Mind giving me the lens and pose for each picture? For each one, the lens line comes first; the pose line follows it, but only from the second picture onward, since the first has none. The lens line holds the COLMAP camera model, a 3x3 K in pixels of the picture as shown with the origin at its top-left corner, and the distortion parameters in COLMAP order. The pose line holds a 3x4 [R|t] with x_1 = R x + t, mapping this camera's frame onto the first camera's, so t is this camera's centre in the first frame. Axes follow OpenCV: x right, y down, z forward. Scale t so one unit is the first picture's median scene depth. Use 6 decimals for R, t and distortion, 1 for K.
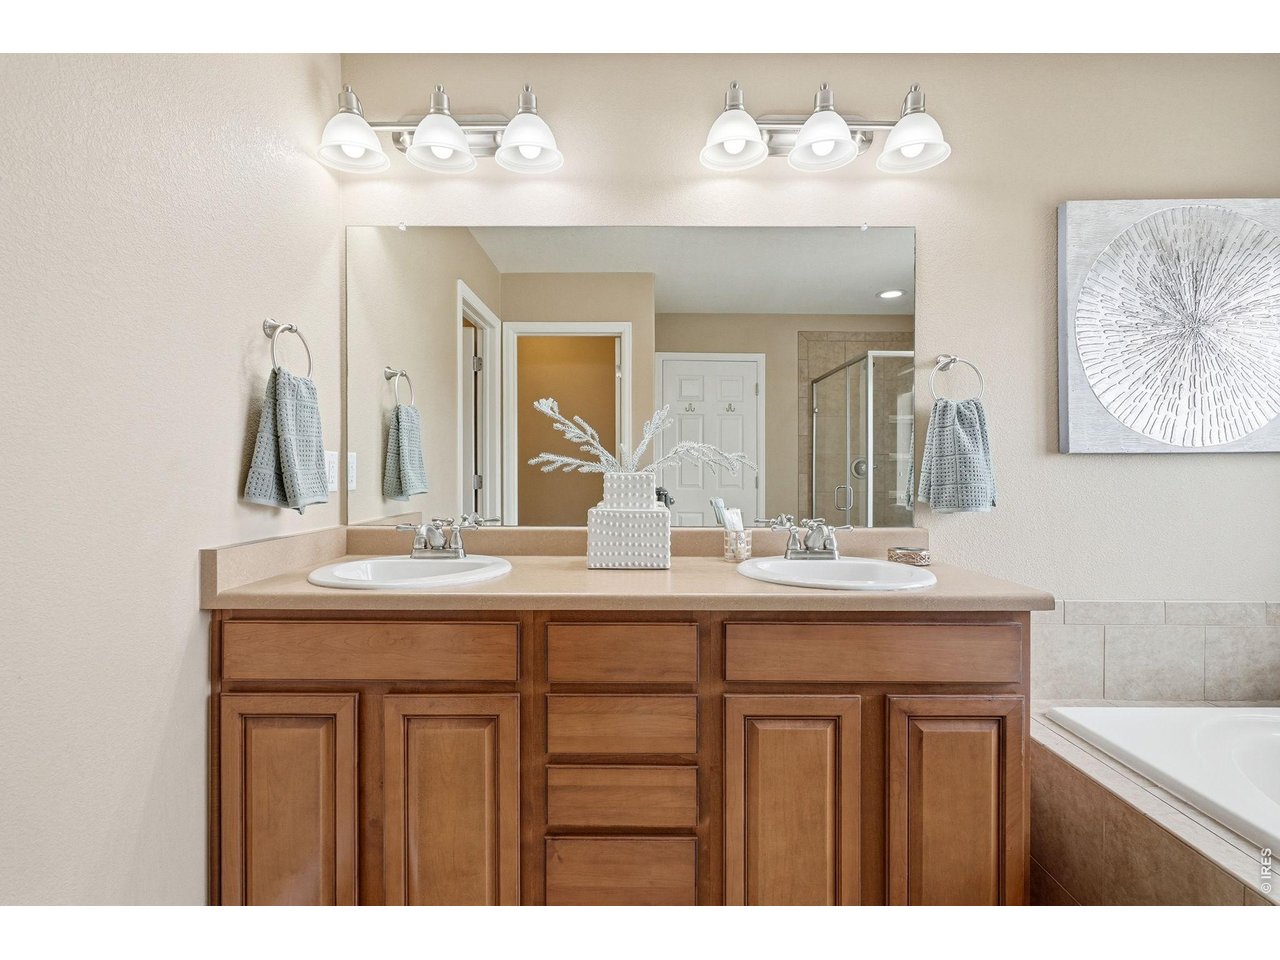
lens RADIAL K [[587.9, 0, 640.0], [0, 587.9, 480.0], [0, 0, 1]] dist [-0.002079, -0.000535]
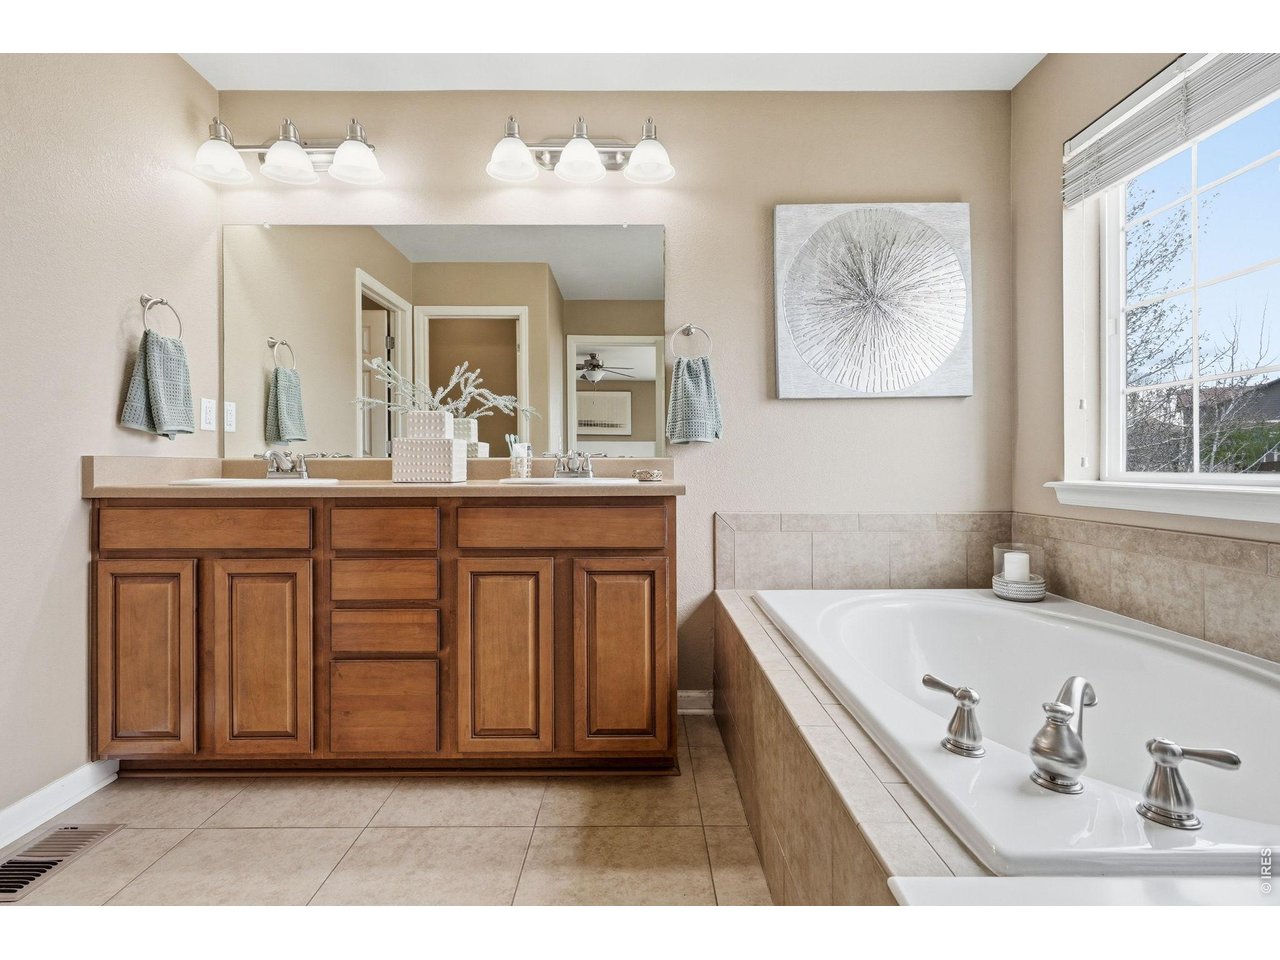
lens RADIAL K [[591.2, 0, 639.6], [0, 591.2, 467.3], [0, 0, 1]] dist [-0.001957, -0.000757]
pose [[0.999950, -0.004953, 0.008659, 0.437728], [0.005029, 0.999949, -0.008764, 0.125113], [-0.008615, 0.008808, 0.999924, -0.324669]]
